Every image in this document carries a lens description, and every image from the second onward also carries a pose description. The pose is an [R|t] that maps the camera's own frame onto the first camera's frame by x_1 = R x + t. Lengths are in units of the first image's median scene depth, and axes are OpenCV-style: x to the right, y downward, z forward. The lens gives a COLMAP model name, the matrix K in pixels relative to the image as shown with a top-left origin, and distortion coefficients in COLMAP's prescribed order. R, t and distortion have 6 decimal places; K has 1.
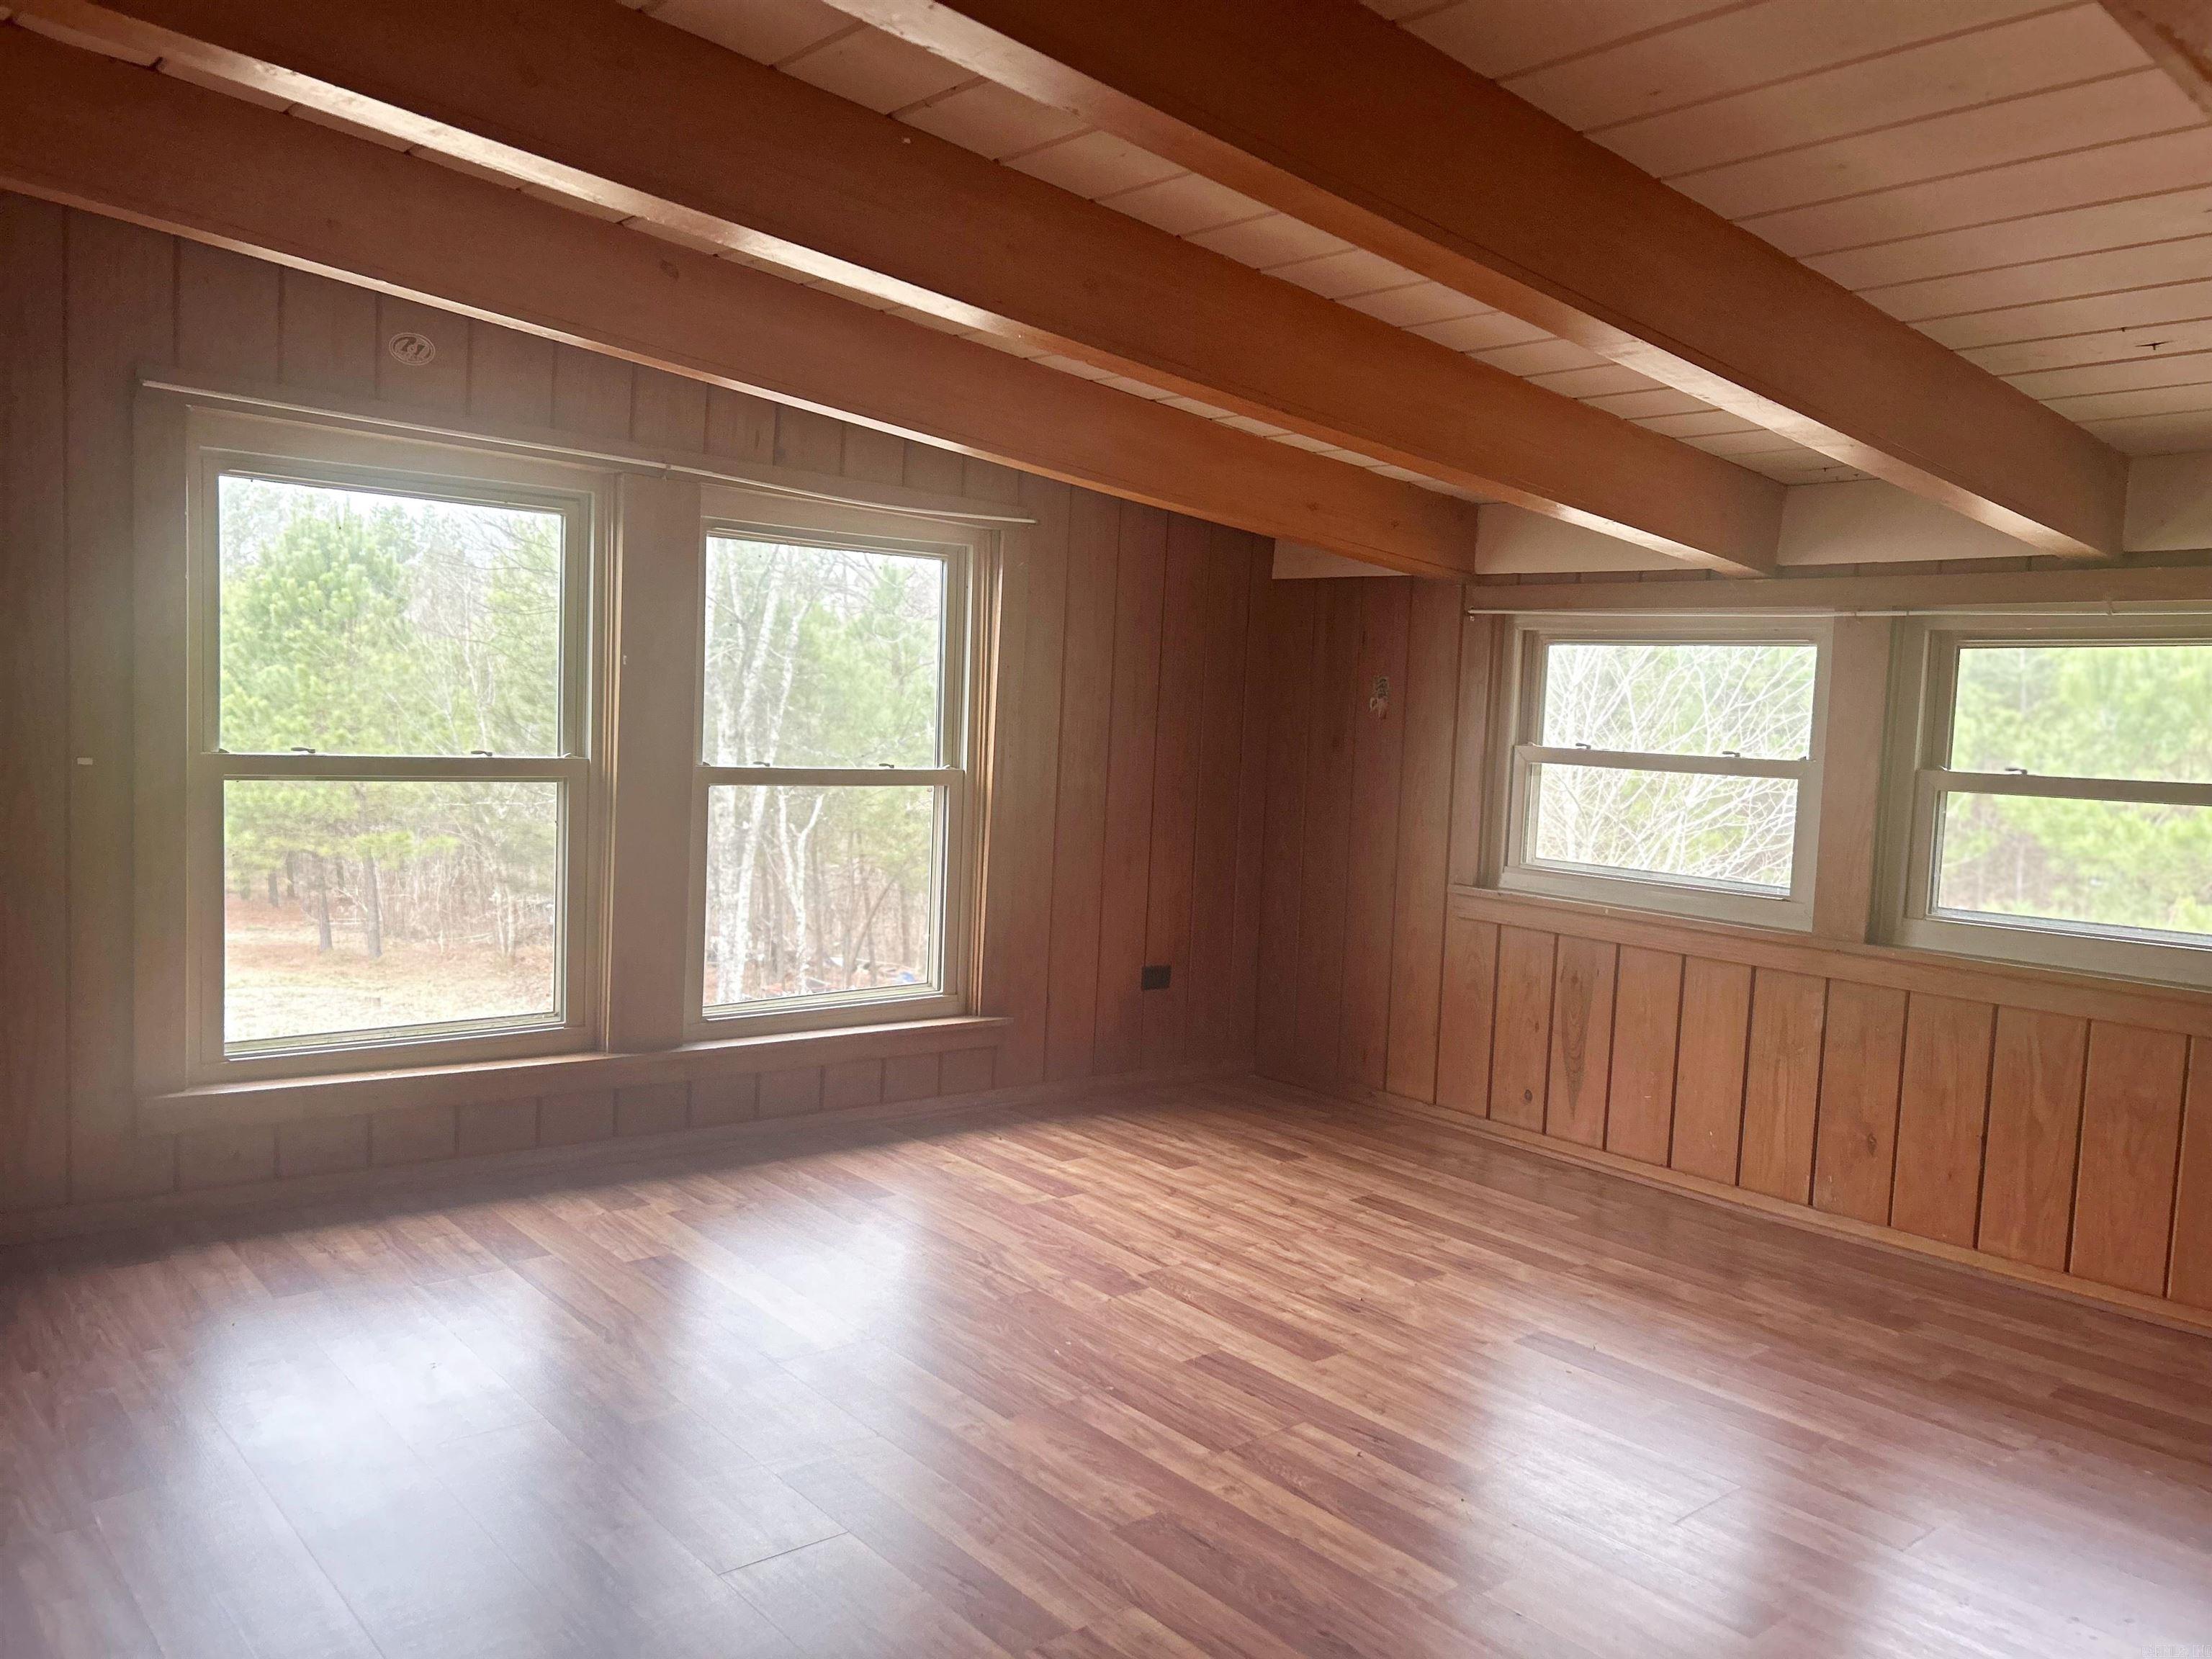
lens RADIAL K [[1678.7, 0, 1106.6], [0, 1678.7, 832.0], [0, 0, 1]] dist [0.068743, -0.074203]
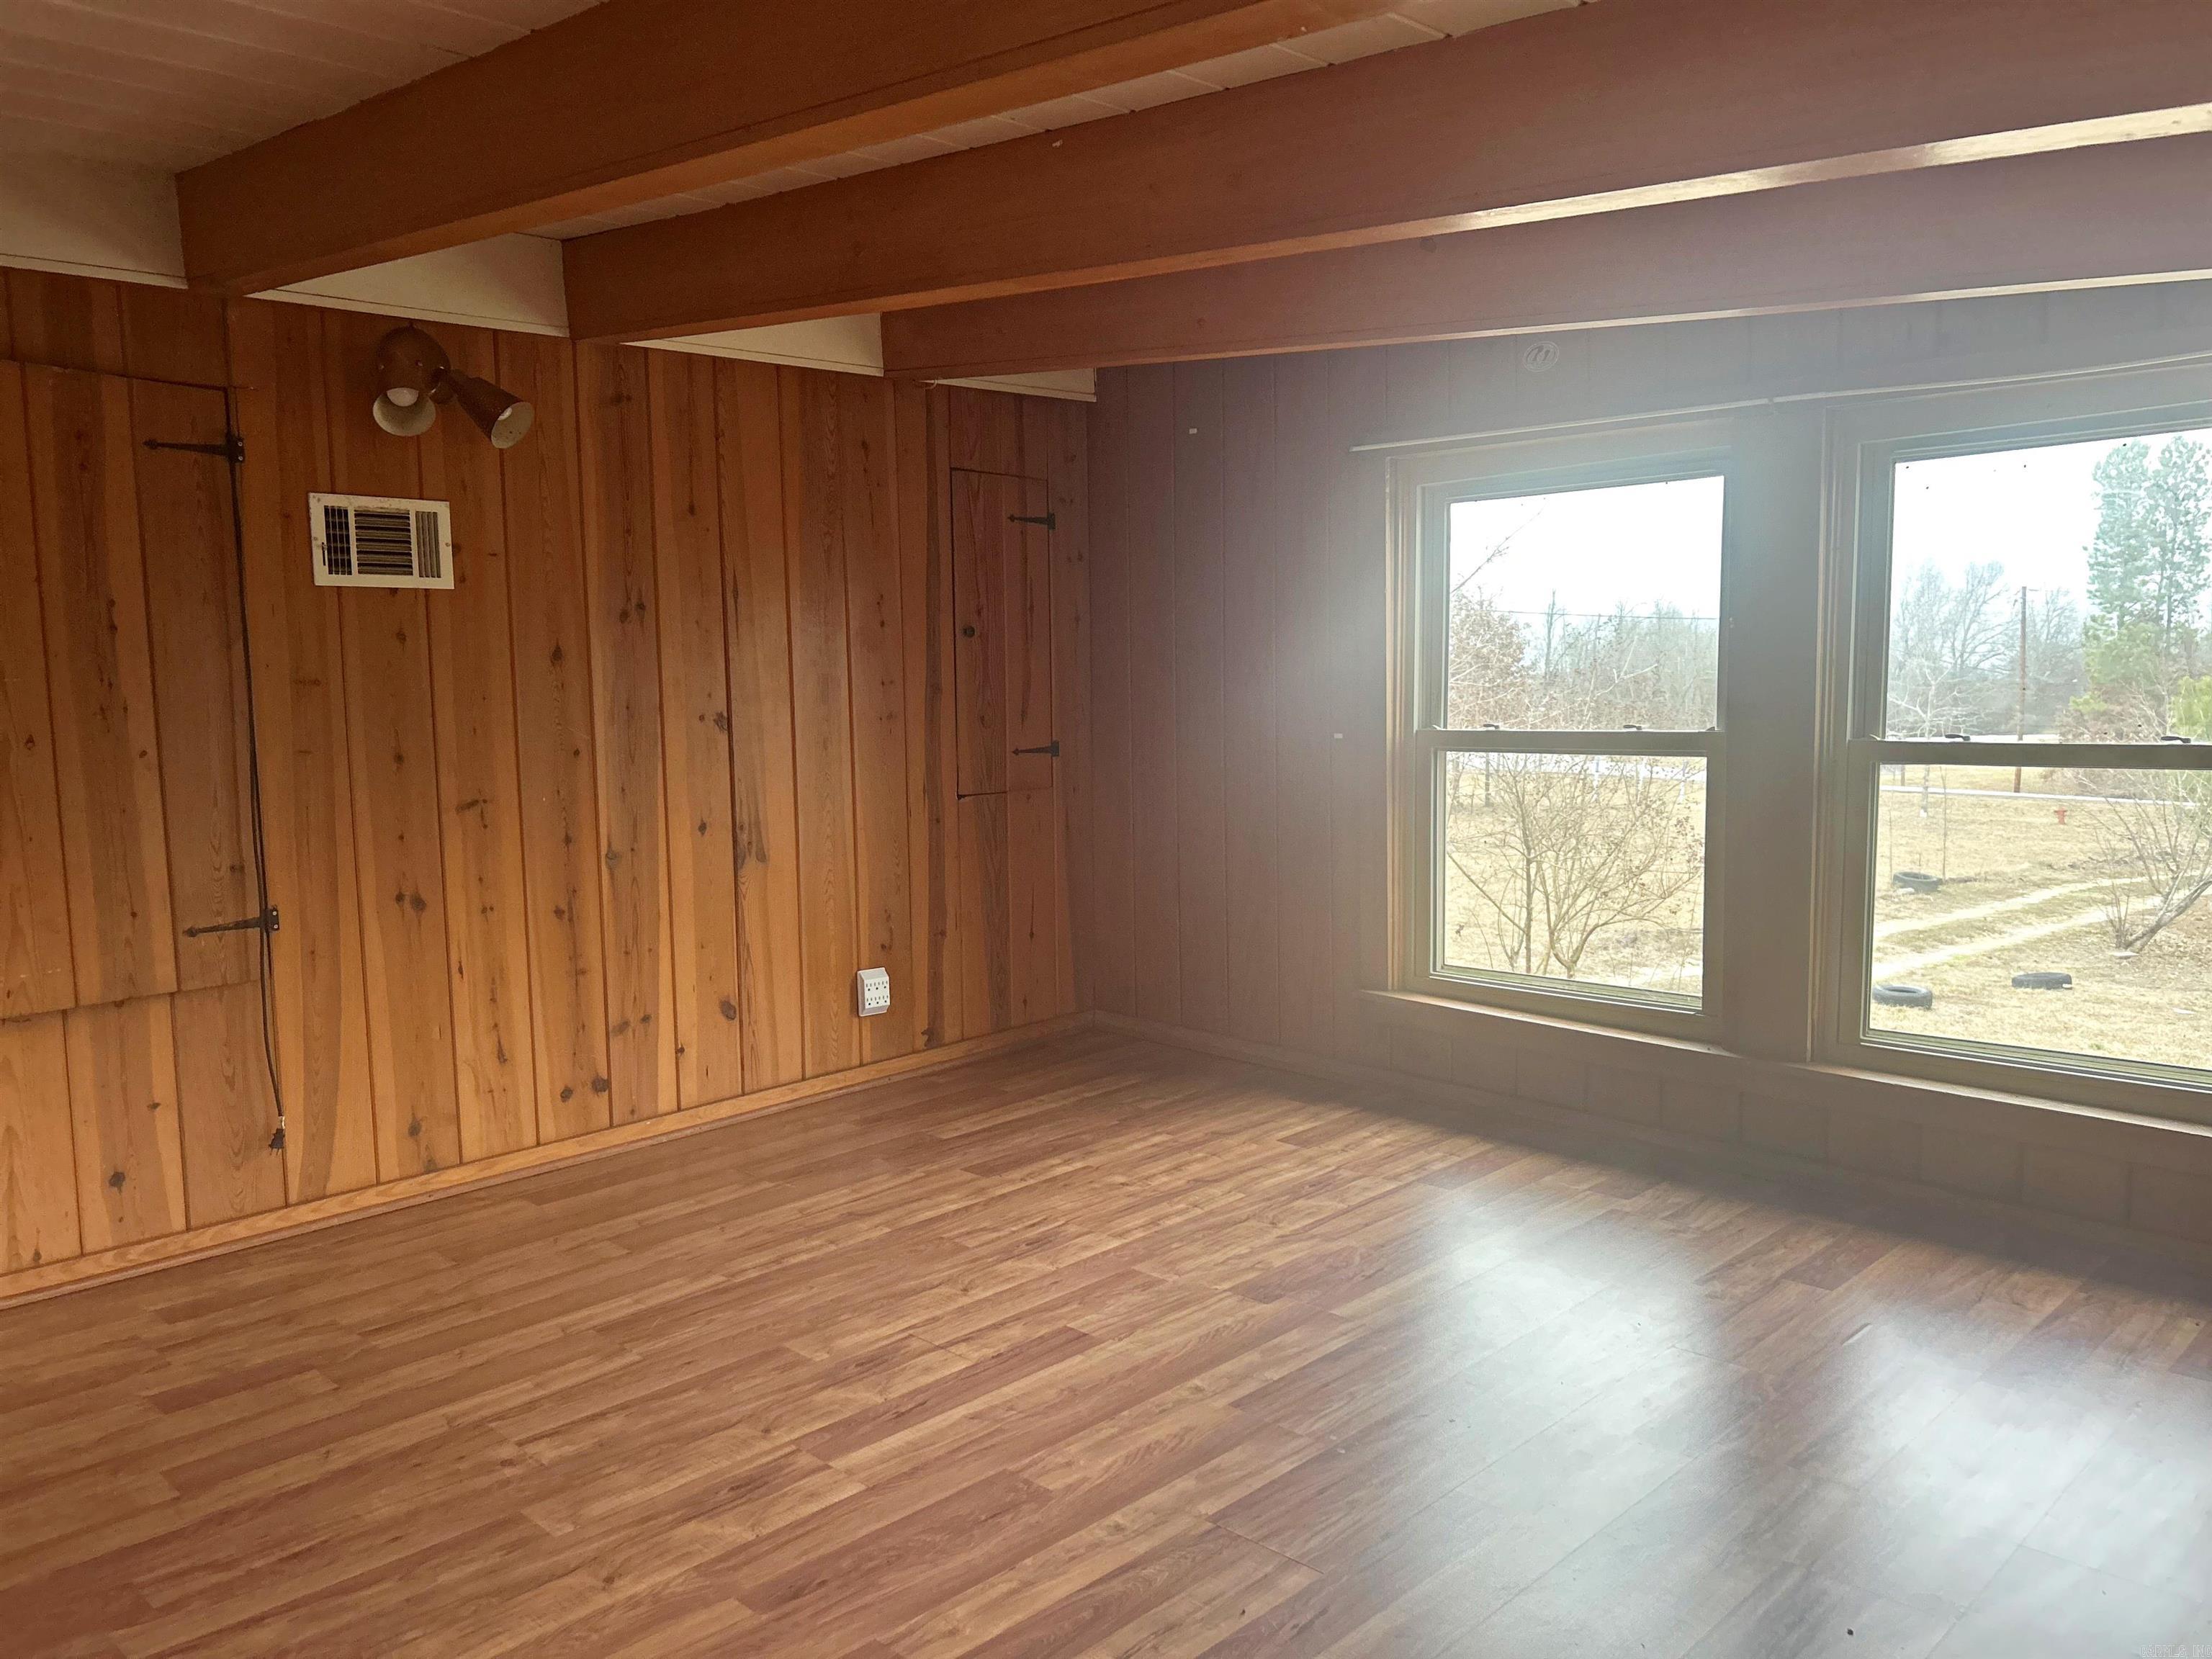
lens RADIAL K [[1678.7, 0, 1106.0], [0, 1678.7, 831.7], [0, 0, 1]] dist [0.068743, -0.074203]
pose [[0.068031, 0.043515, -0.996734, 0.732564], [-0.061220, 0.997348, 0.039363, -0.005131], [0.995803, 0.058342, 0.070514, 0.715084]]
